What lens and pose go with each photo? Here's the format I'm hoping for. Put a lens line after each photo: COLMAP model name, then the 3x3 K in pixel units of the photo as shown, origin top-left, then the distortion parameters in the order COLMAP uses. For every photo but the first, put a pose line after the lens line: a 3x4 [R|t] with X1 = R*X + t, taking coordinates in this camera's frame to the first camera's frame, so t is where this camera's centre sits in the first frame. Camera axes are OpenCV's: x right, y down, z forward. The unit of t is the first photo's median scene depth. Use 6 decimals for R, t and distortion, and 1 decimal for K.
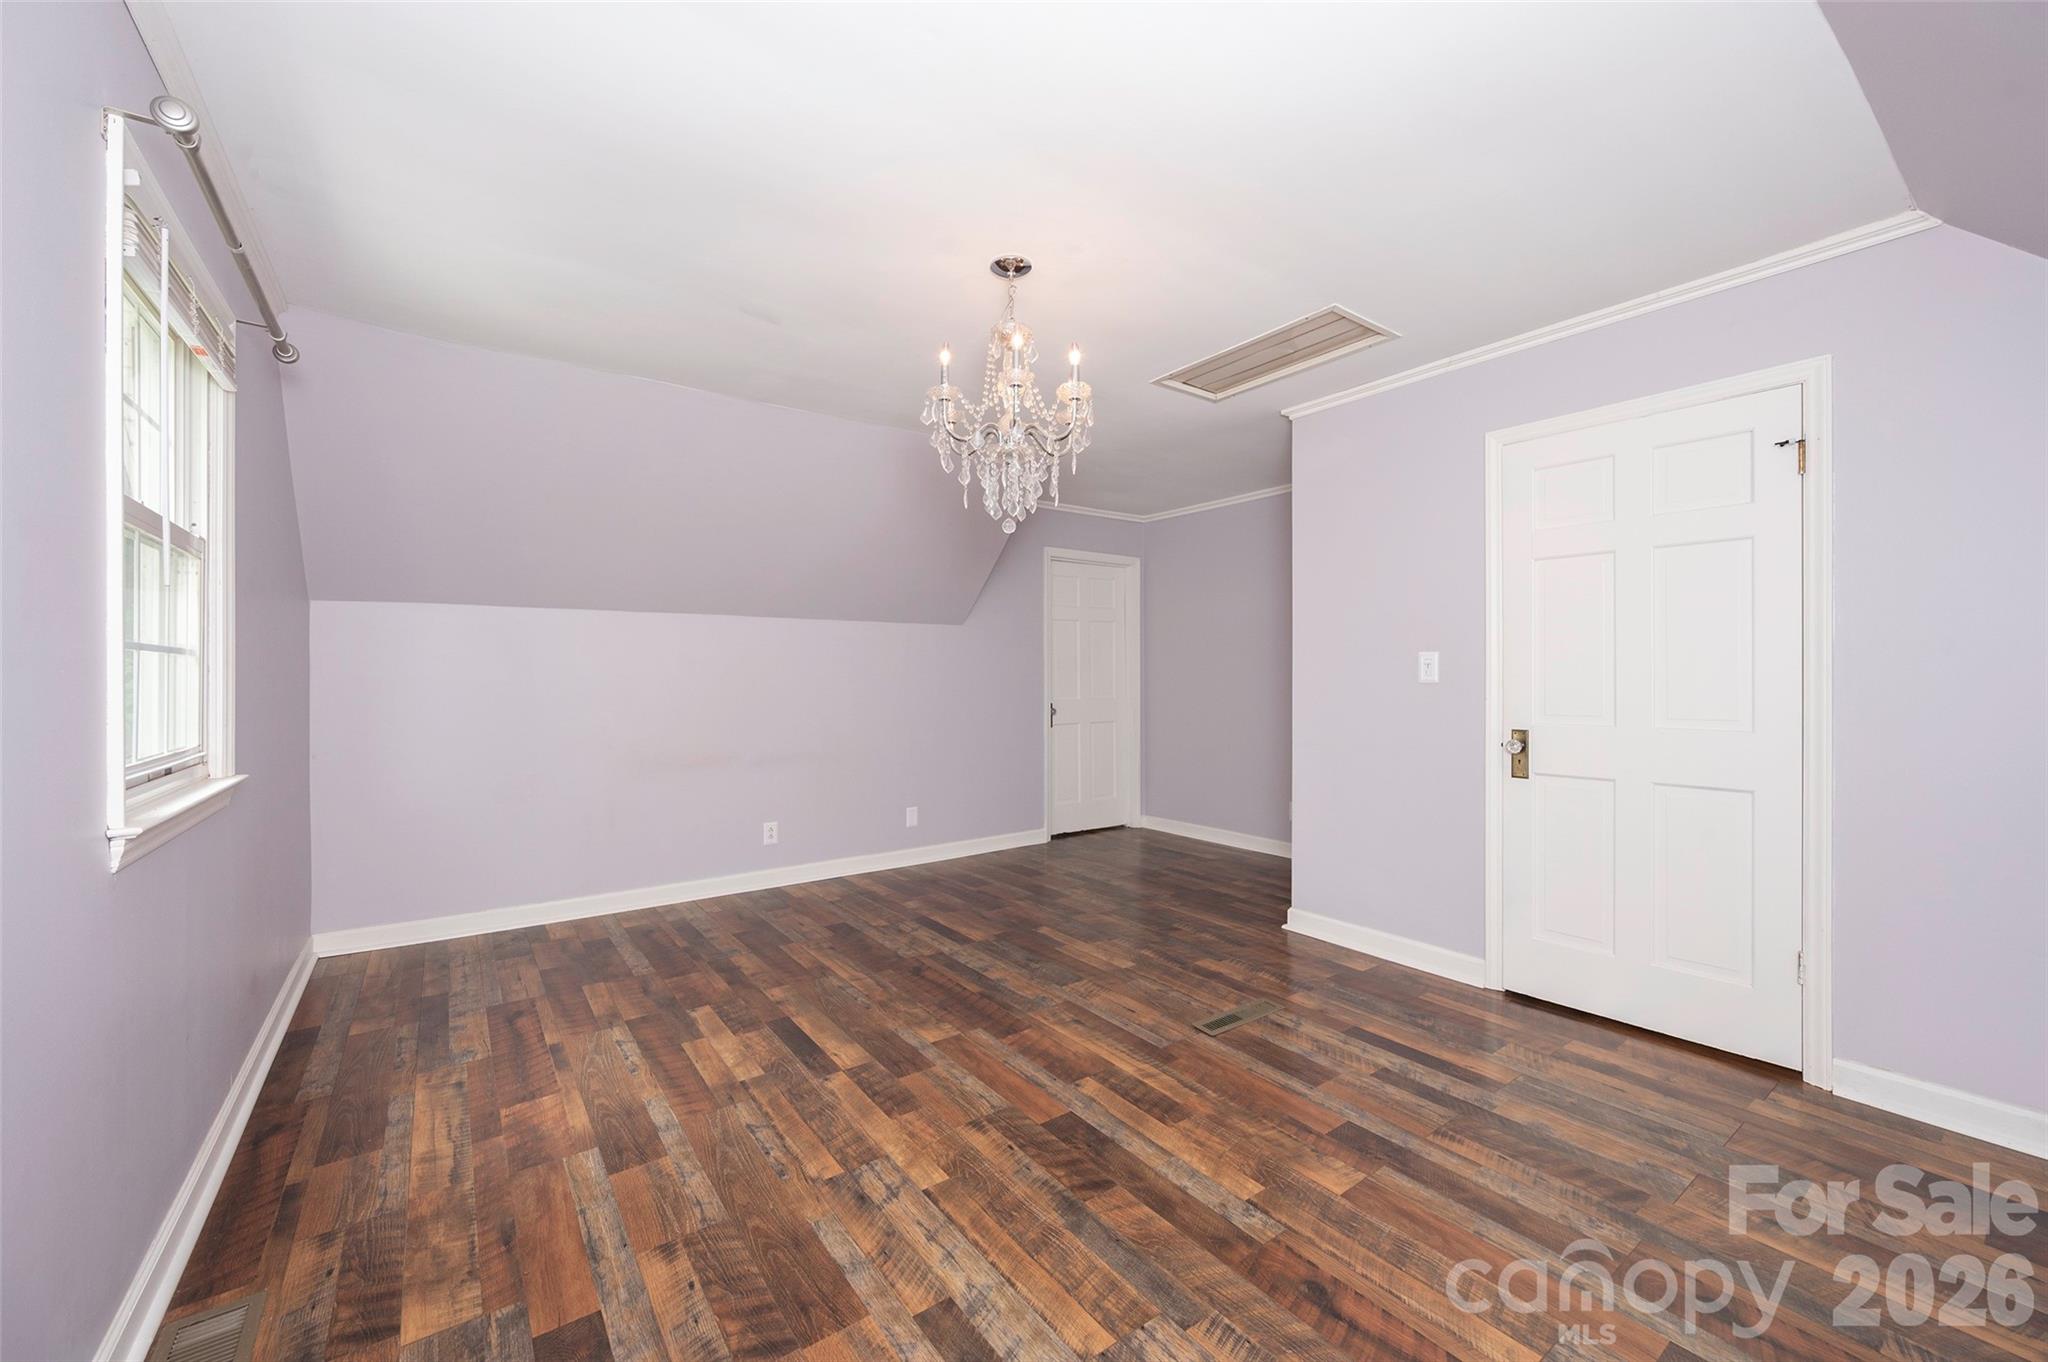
lens RADIAL K [[812.0, 0, 1021.9], [0, 812.0, 682.7], [0, 0, 1]] dist [-0.000176, 0.000321]
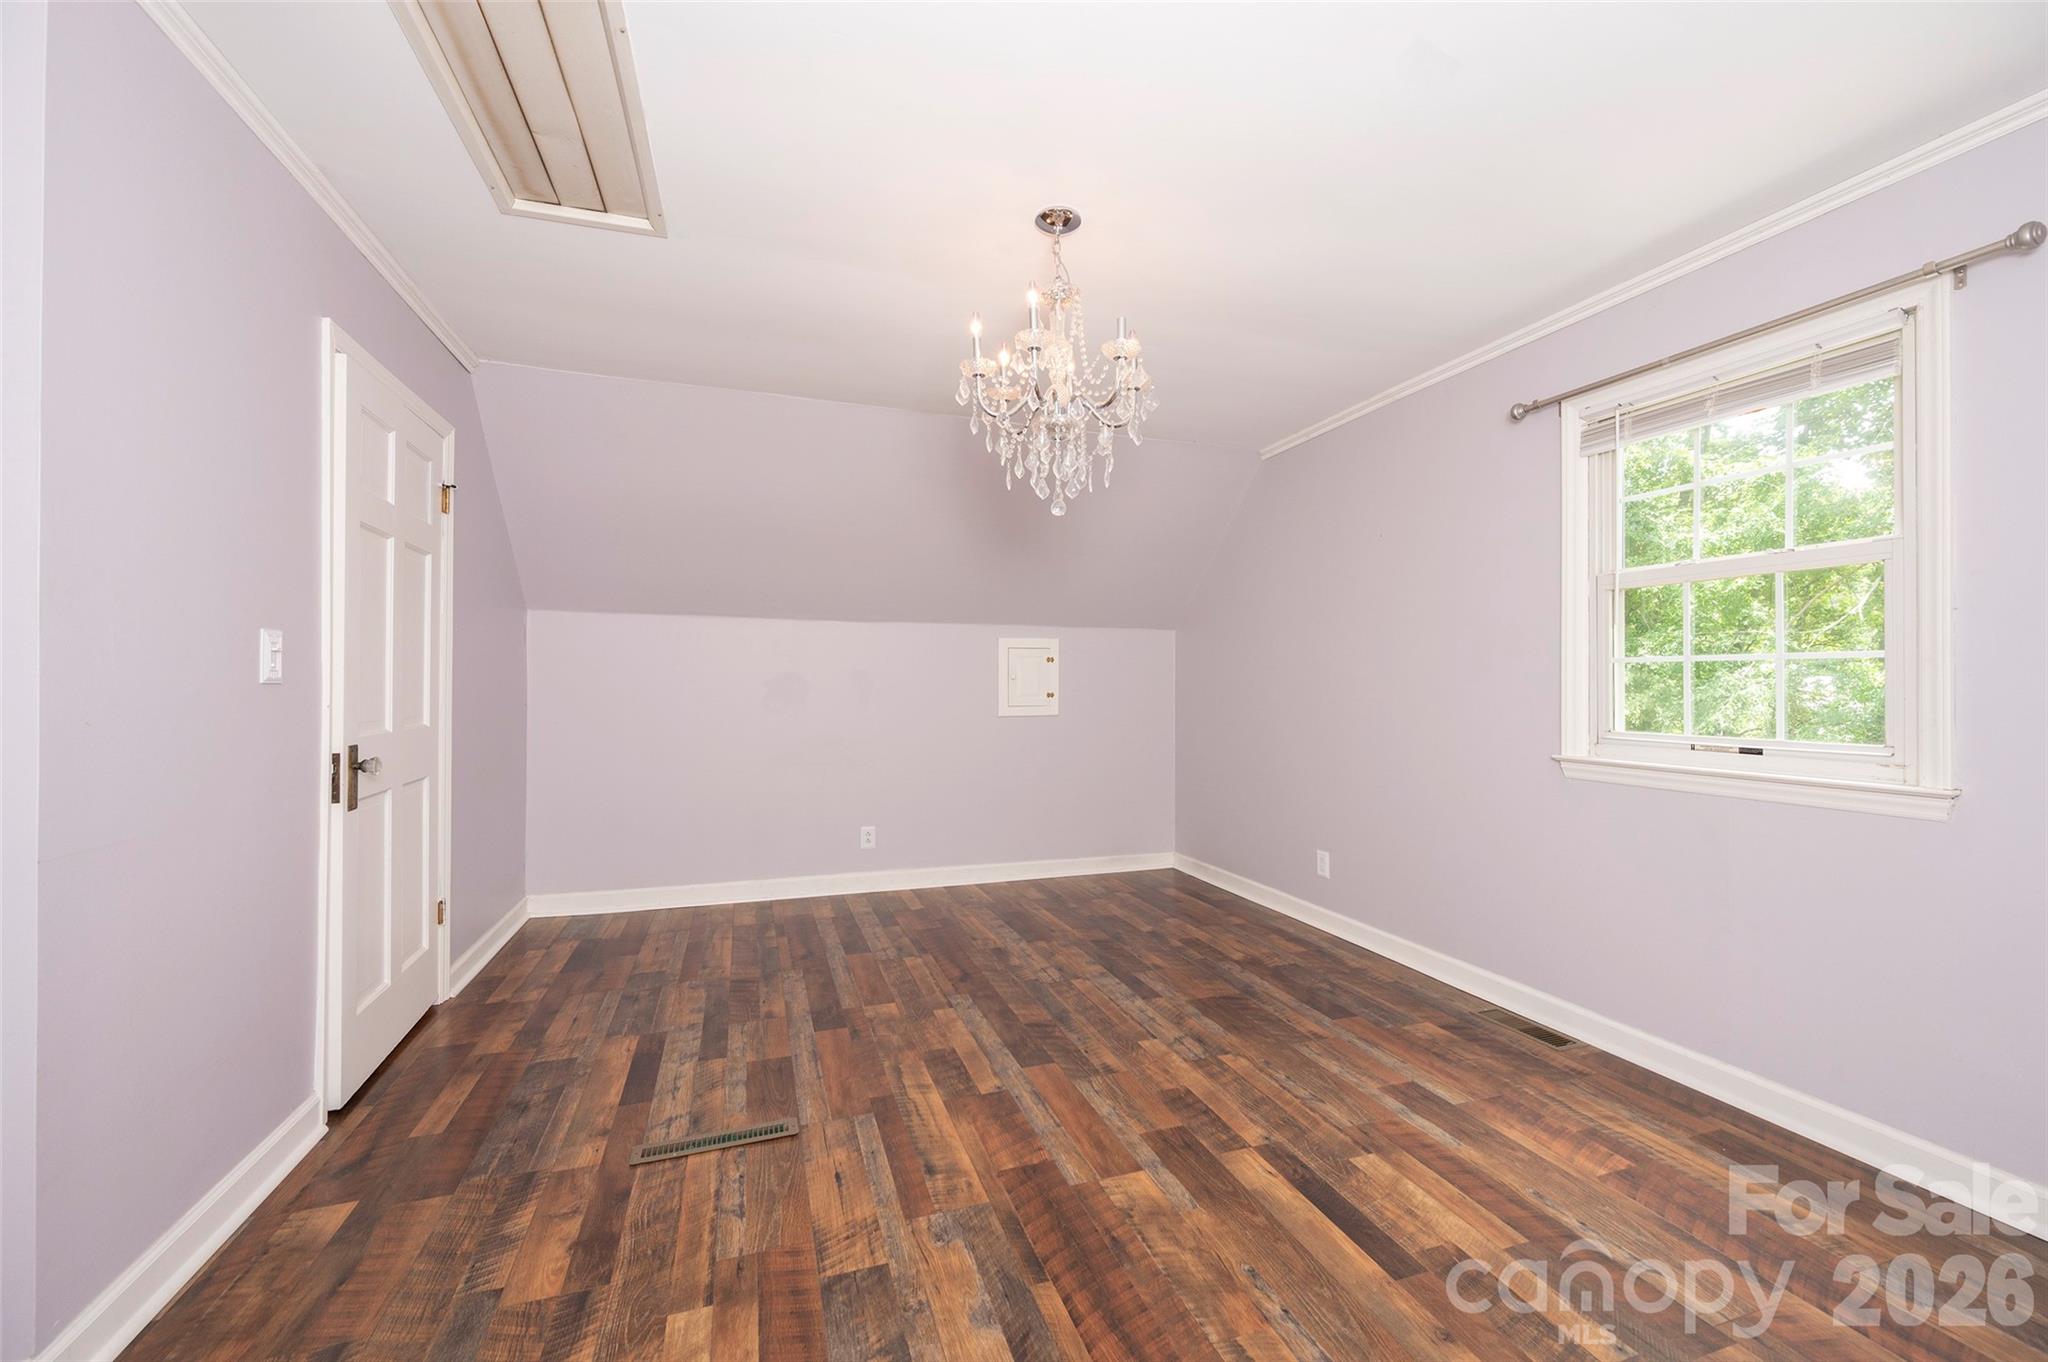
lens RADIAL K [[812.0, 0, 1009.2], [0, 812.0, 675.9], [0, 0, 1]] dist [-0.000176, 0.000321]
pose [[-0.952325, 0.001508, 0.305082, -0.253066], [0.000462, 0.999994, -0.003502, -0.005923], [-0.305085, -0.003195, -0.952320, 1.988144]]
